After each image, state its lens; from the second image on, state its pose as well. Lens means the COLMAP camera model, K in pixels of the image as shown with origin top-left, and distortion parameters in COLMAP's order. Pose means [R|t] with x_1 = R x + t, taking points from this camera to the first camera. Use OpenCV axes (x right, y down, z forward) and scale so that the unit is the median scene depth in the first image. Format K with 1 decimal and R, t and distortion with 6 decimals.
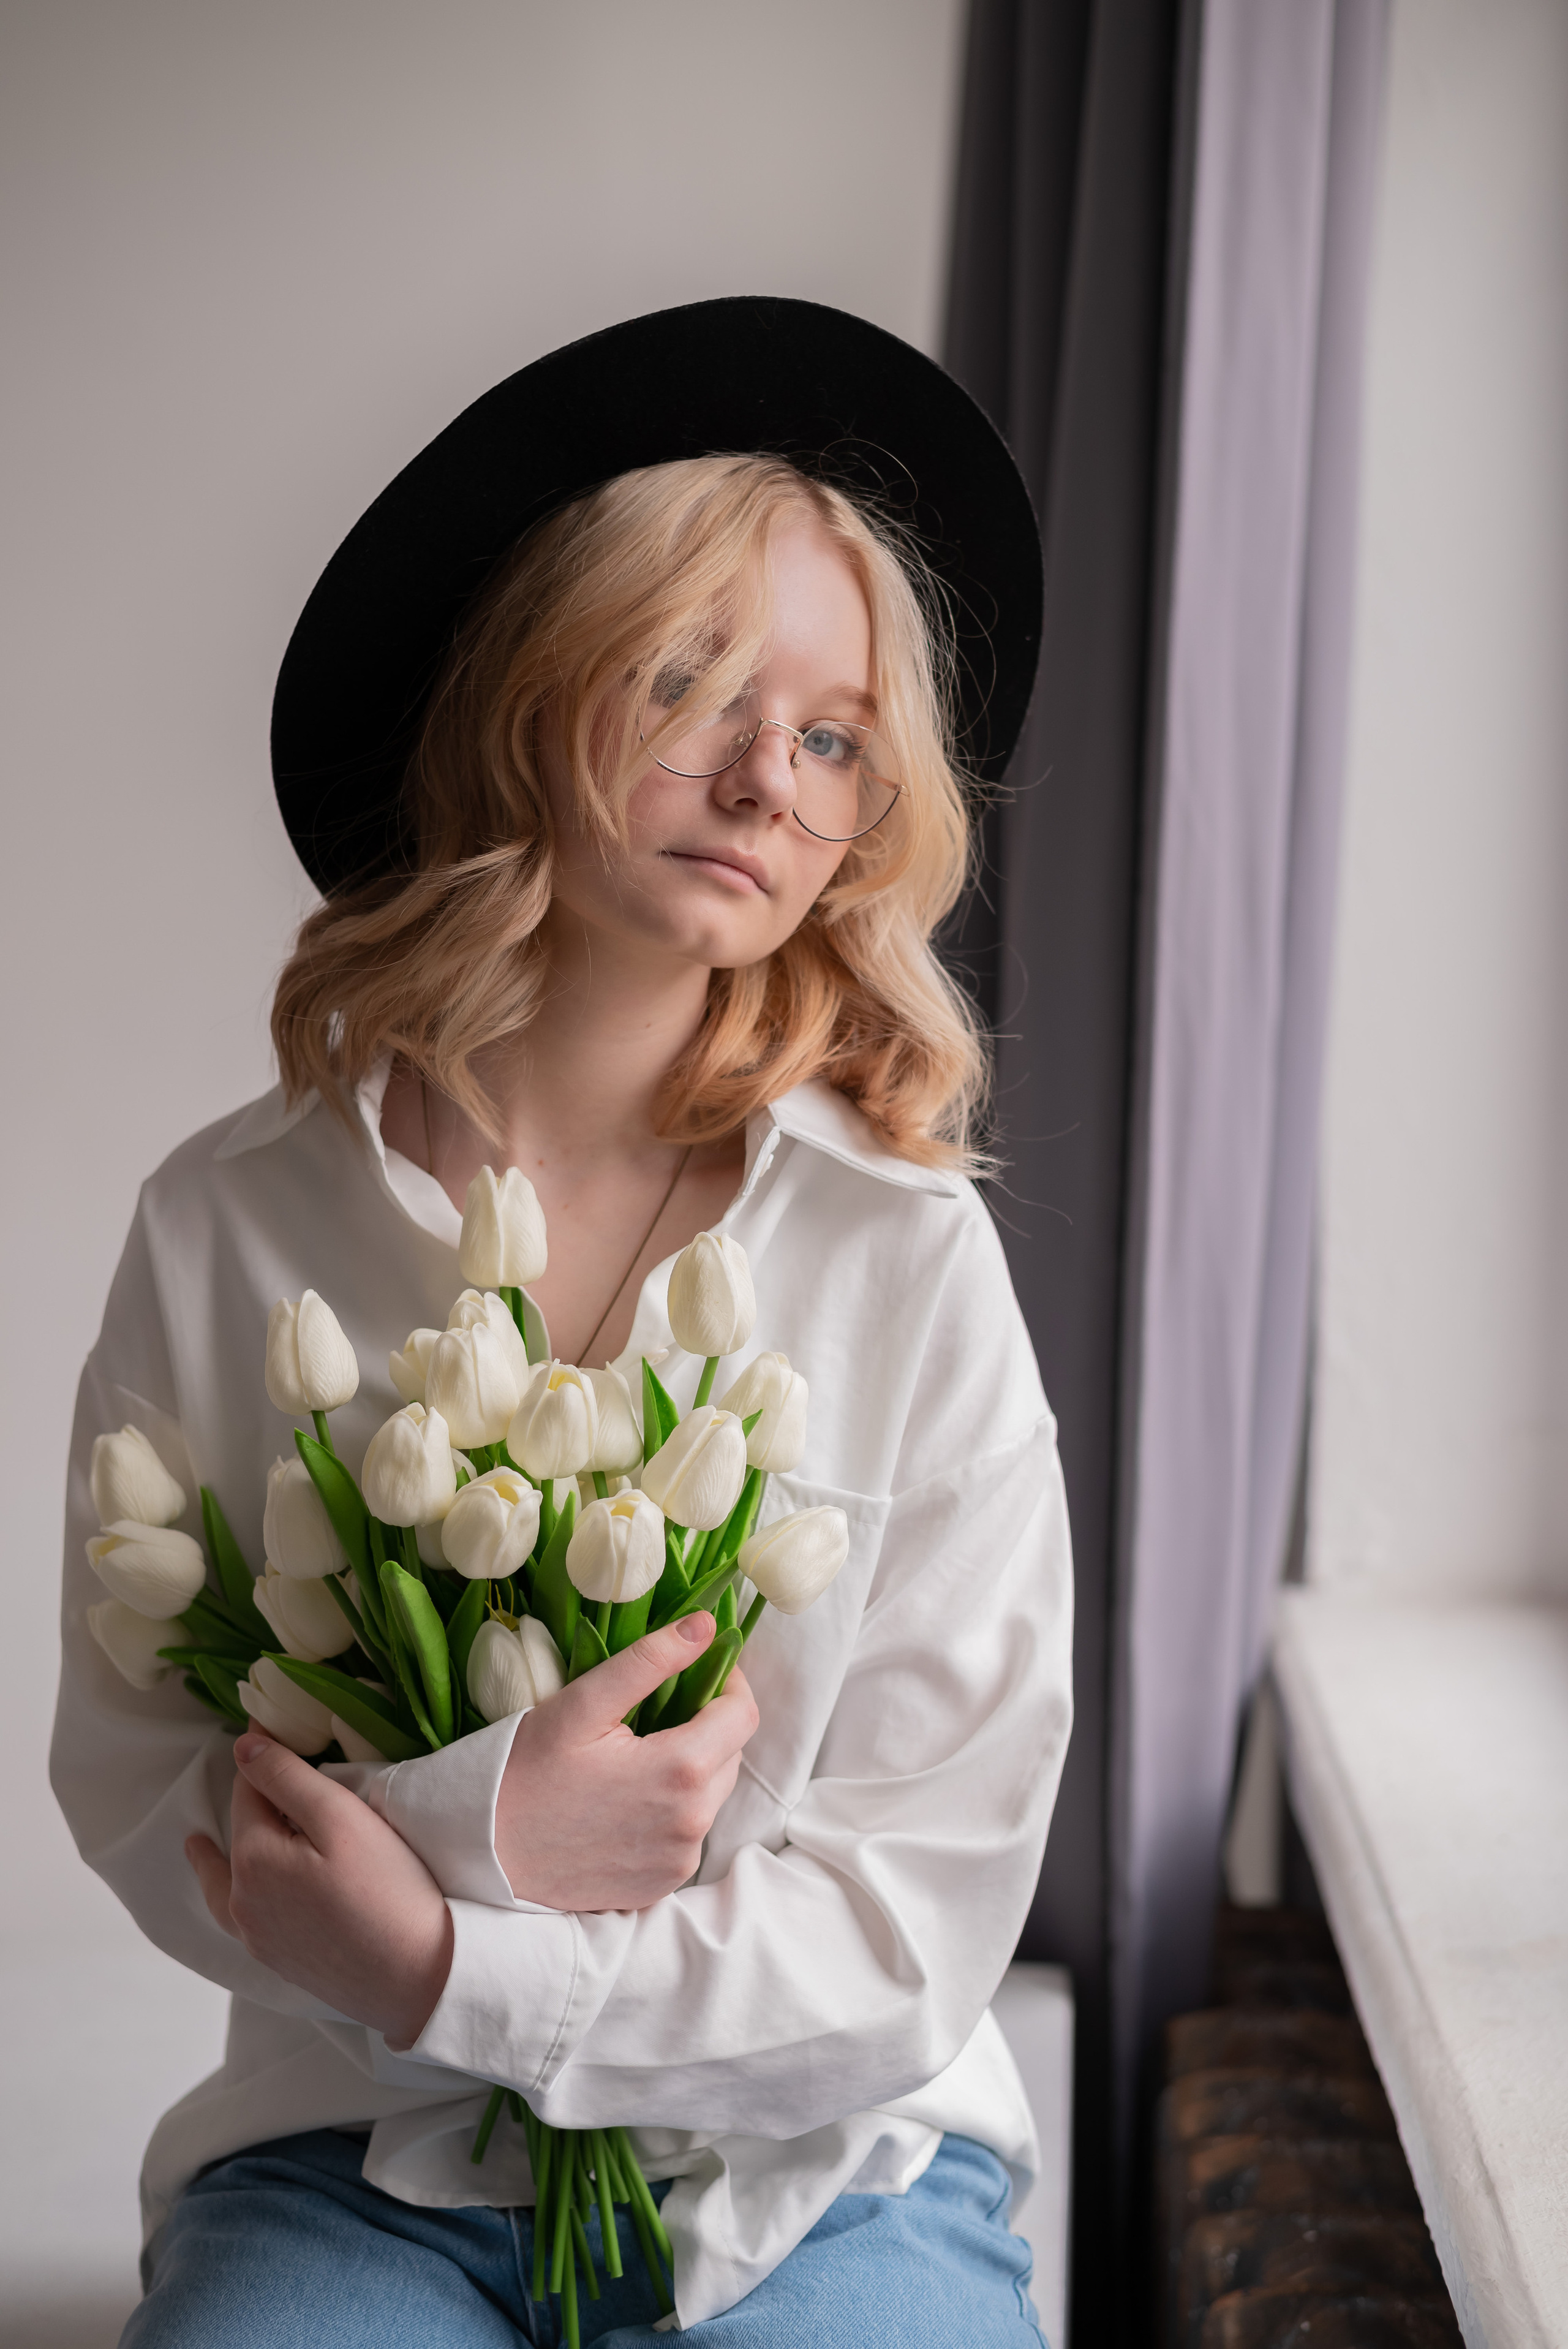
lens RADIAL K [[3401.4, 0, 784.0], [0, 3401.4, 1174.5], [0, 0, 1]] dist [-0.246548, 0.037980]
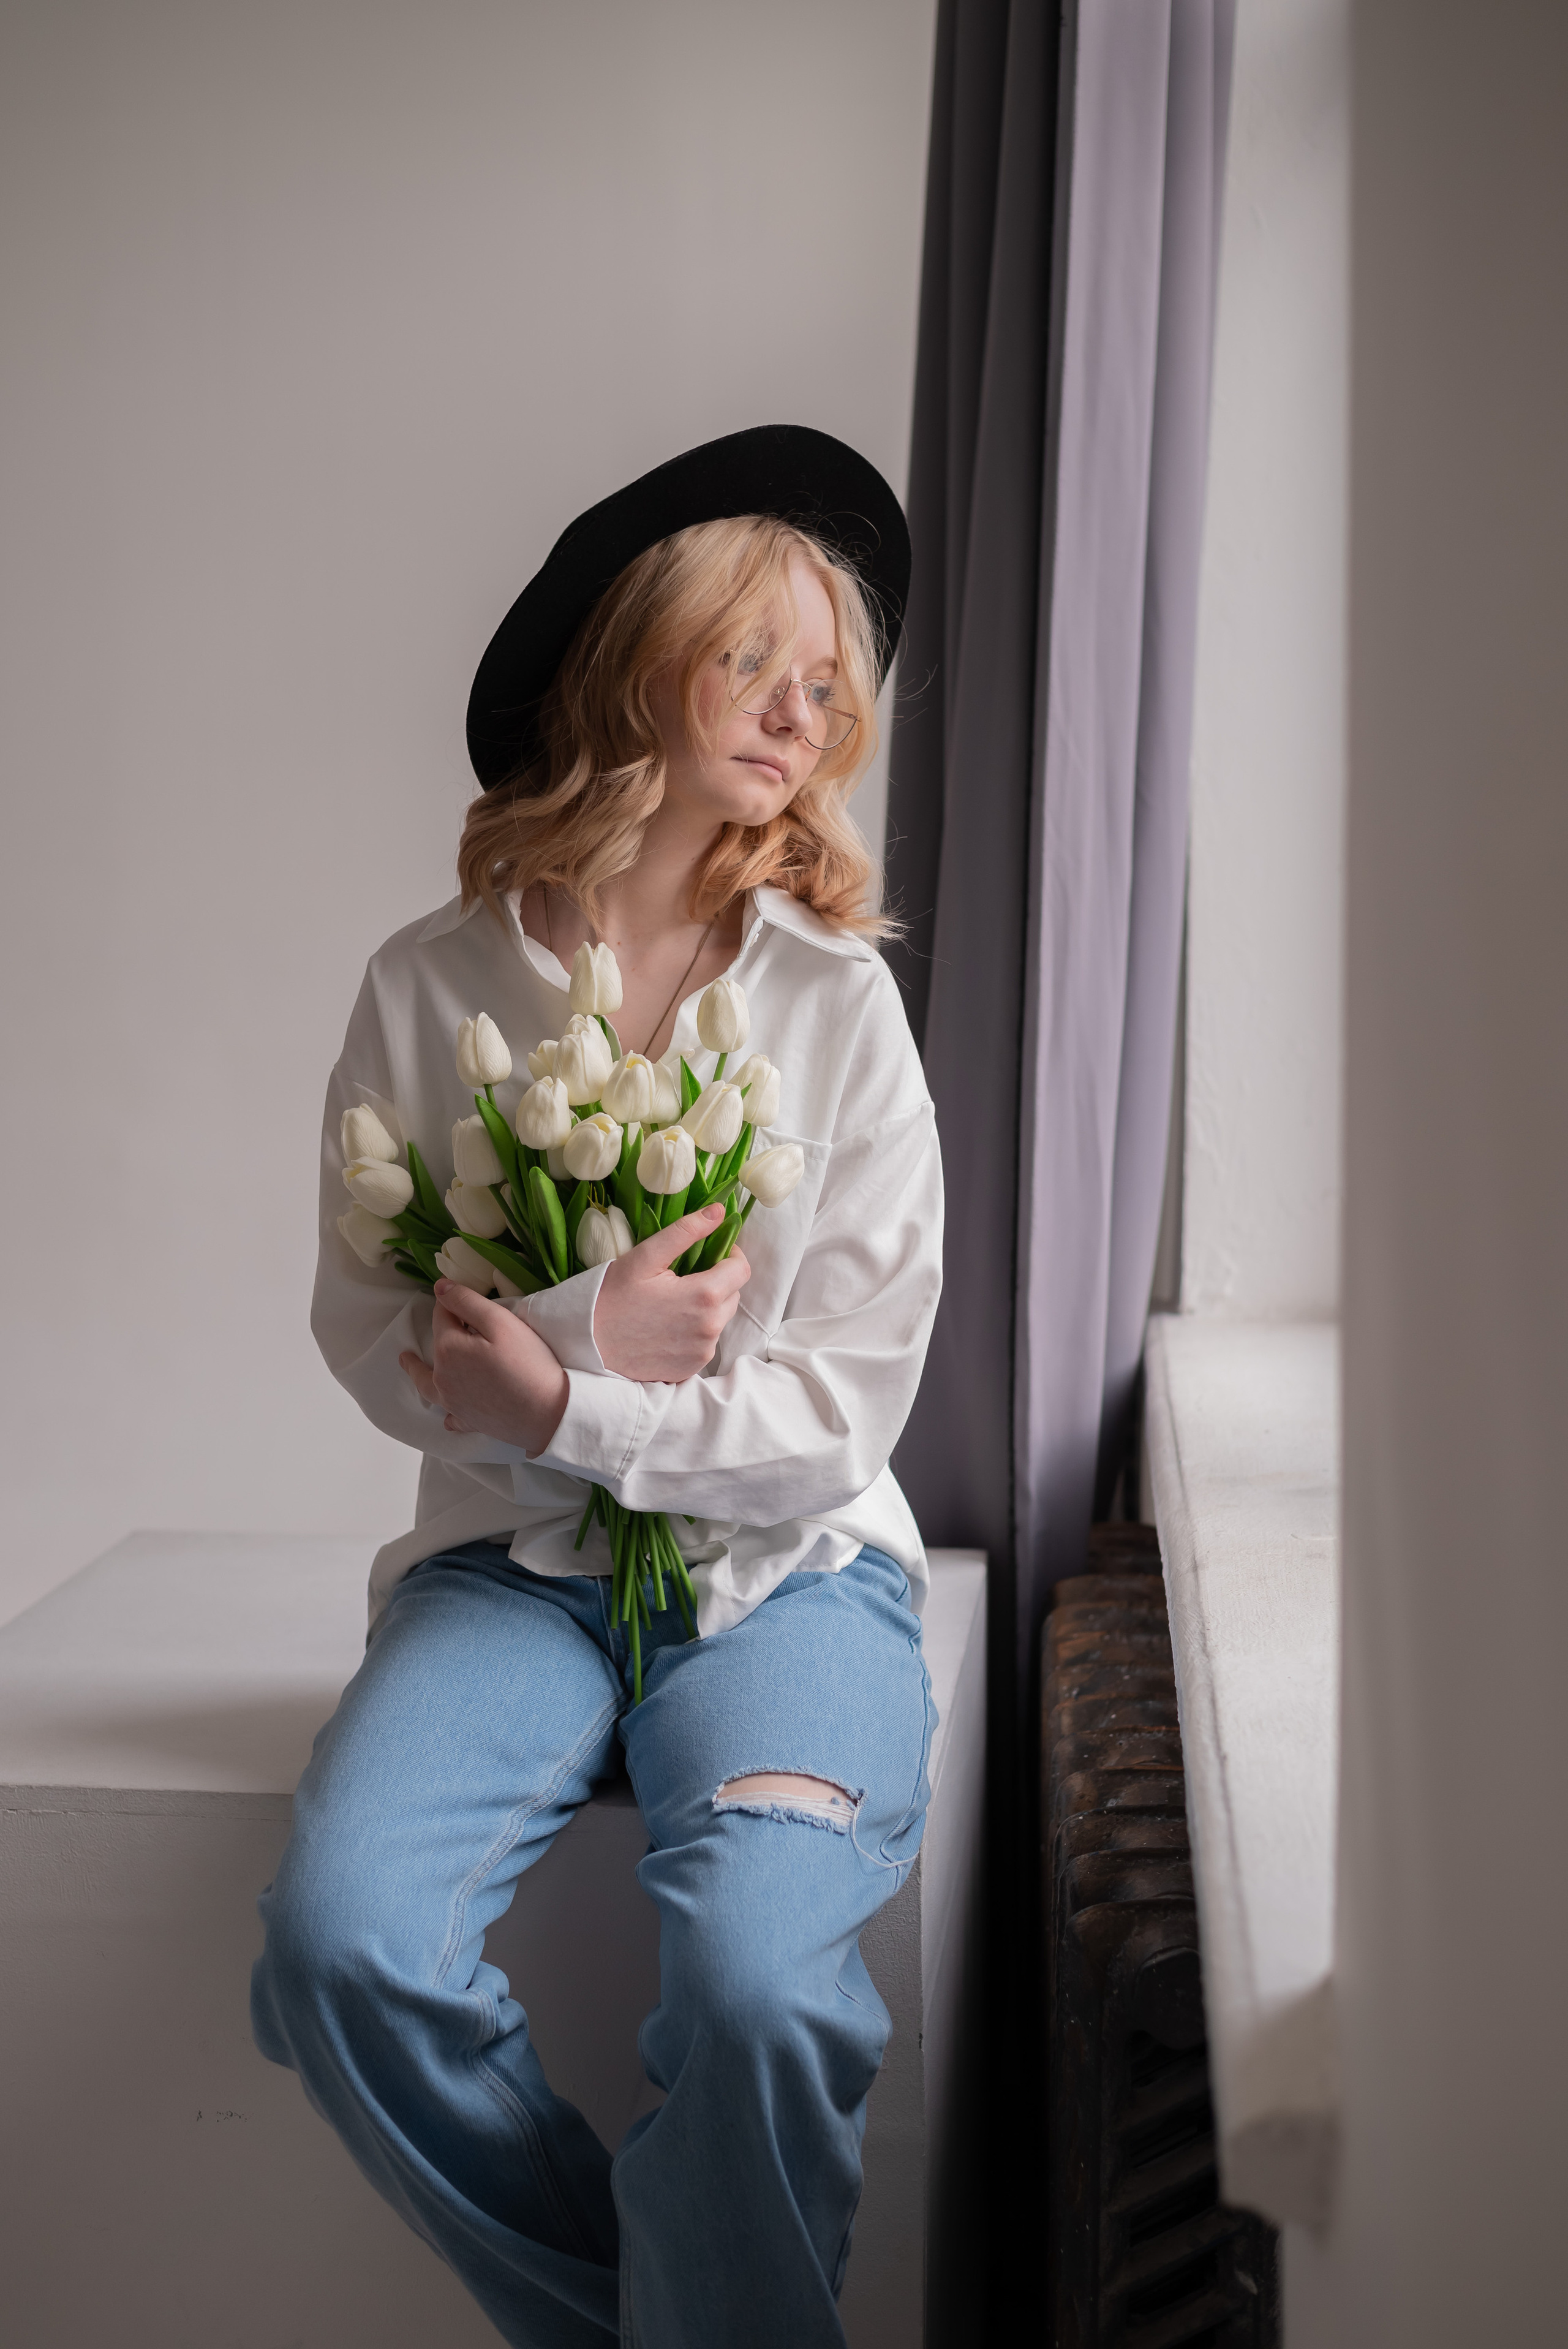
lens RADIAL K [[3192.6, 0, 784.0], [0, 3192.6, 1174.5], [0, 0, 1]] dist [0.173222, 0.019308]
pose [[0.999962, 0.002648, -0.008326, 0.022307], [-0.002394, 0.999535, 0.030411, 0.065009], [0.008402, -0.030390, 0.999503, -0.579693]]
